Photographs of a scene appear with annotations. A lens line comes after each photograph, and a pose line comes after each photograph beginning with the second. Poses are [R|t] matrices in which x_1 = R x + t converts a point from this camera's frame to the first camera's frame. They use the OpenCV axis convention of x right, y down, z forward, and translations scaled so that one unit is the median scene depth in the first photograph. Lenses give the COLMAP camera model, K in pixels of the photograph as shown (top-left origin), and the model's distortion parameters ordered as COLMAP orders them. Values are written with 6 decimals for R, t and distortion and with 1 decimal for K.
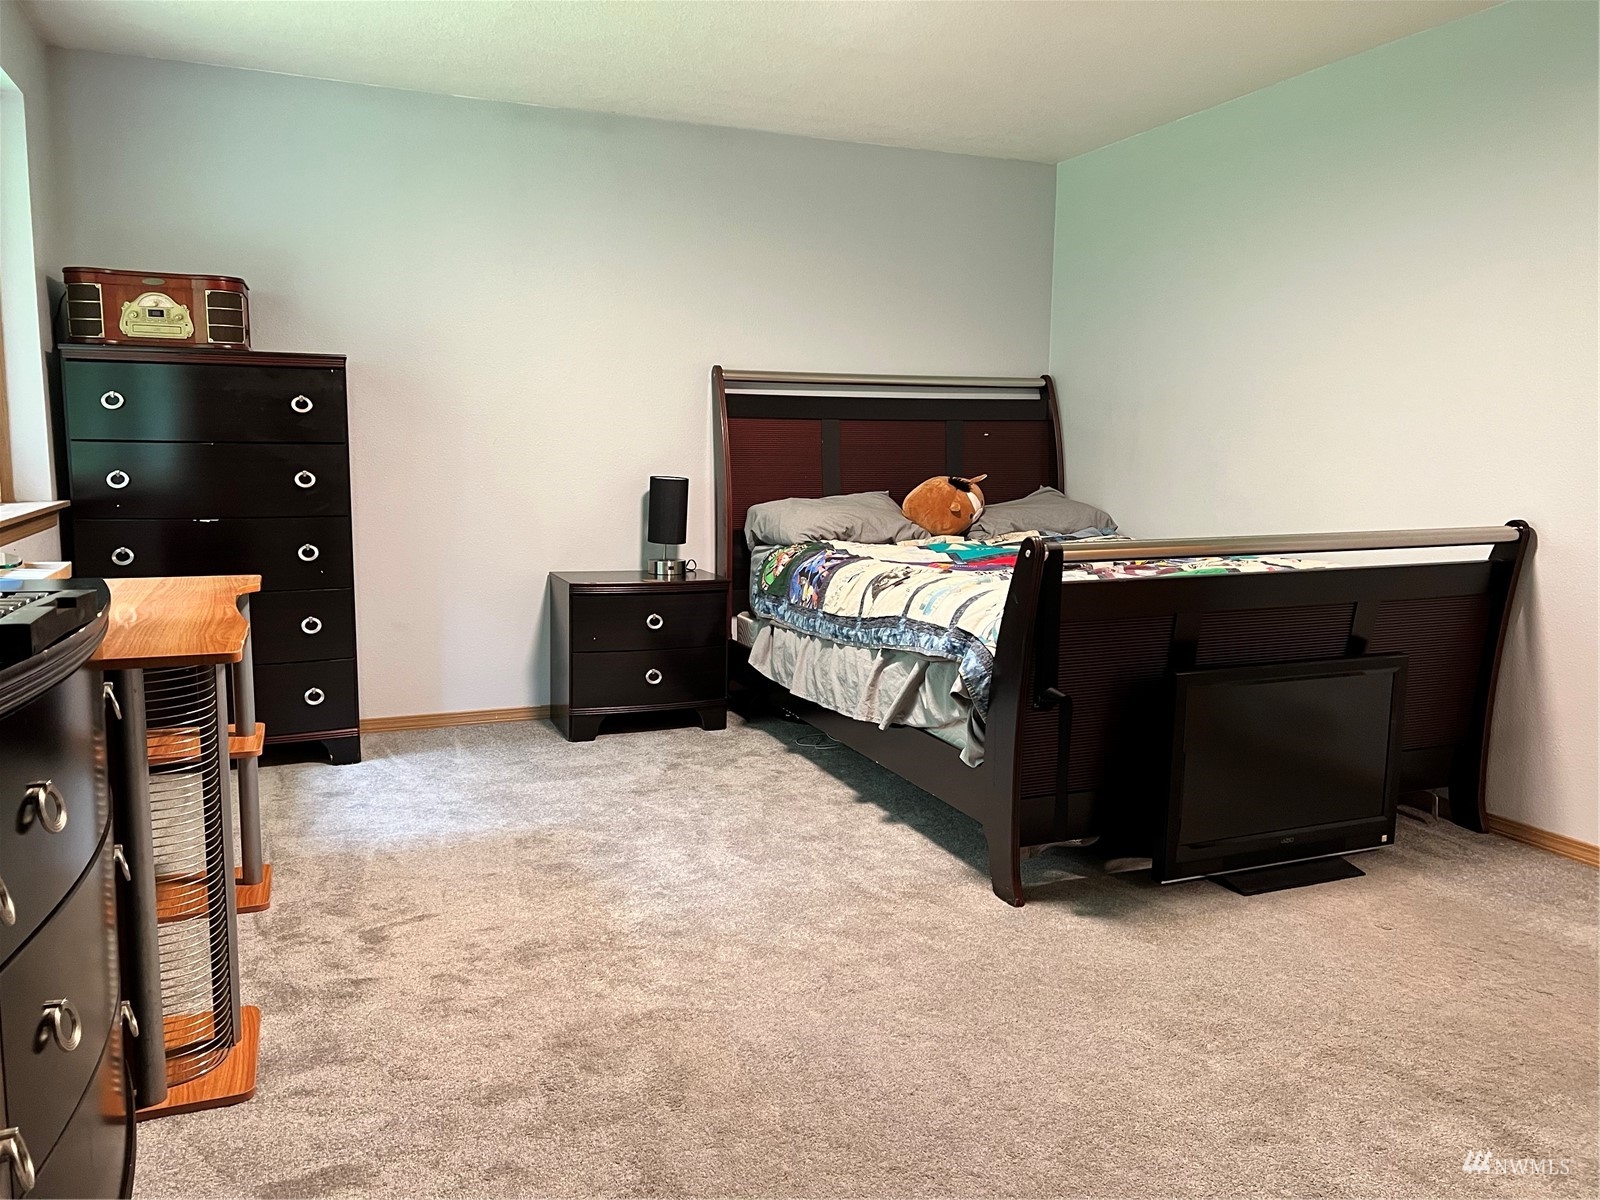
lens RADIAL K [[1208.3, 0, 803.1], [0, 1208.3, 595.4], [0, 0, 1]] dist [0.064306, -0.073591]
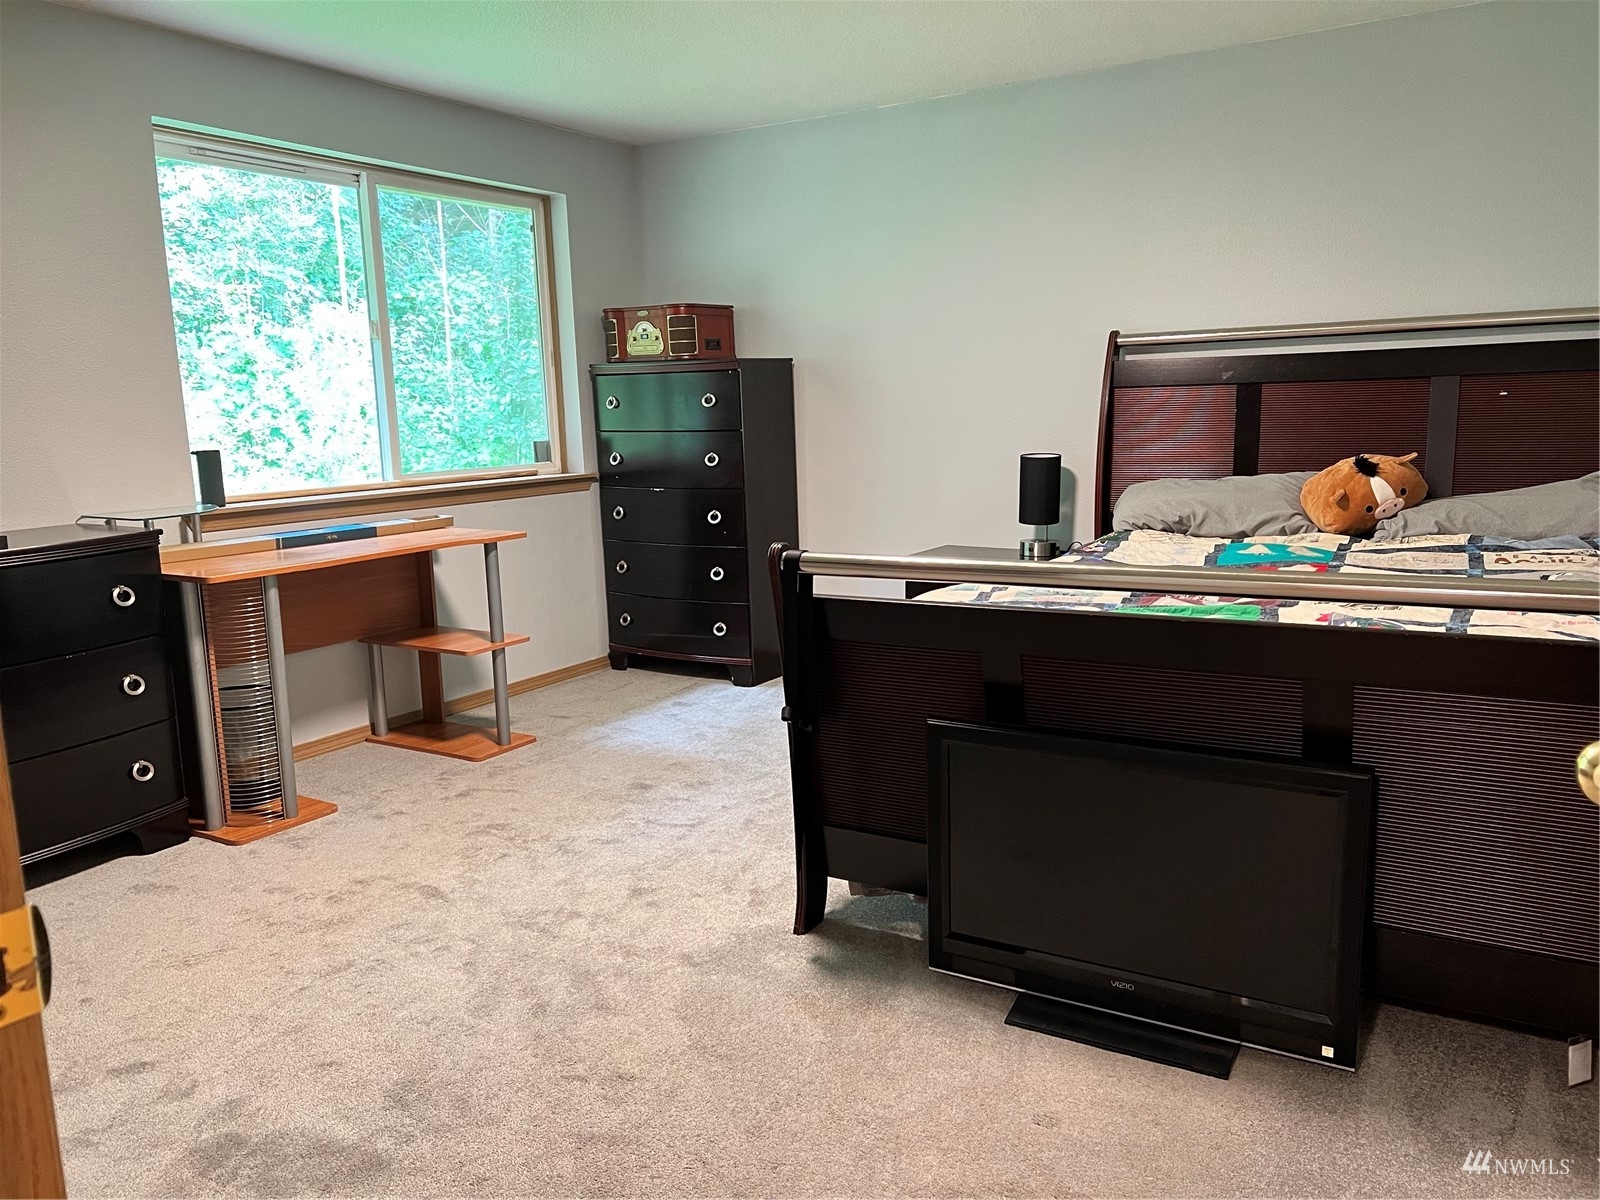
lens RADIAL K [[1208.3, 0, 804.7], [0, 1208.3, 605.4], [0, 0, 1]] dist [0.064306, -0.073591]
pose [[0.579593, 0.112015, -0.807171, 0.705207], [-0.067724, 0.993702, 0.089272, -0.063825], [0.812087, 0.002923, 0.583529, 0.349524]]
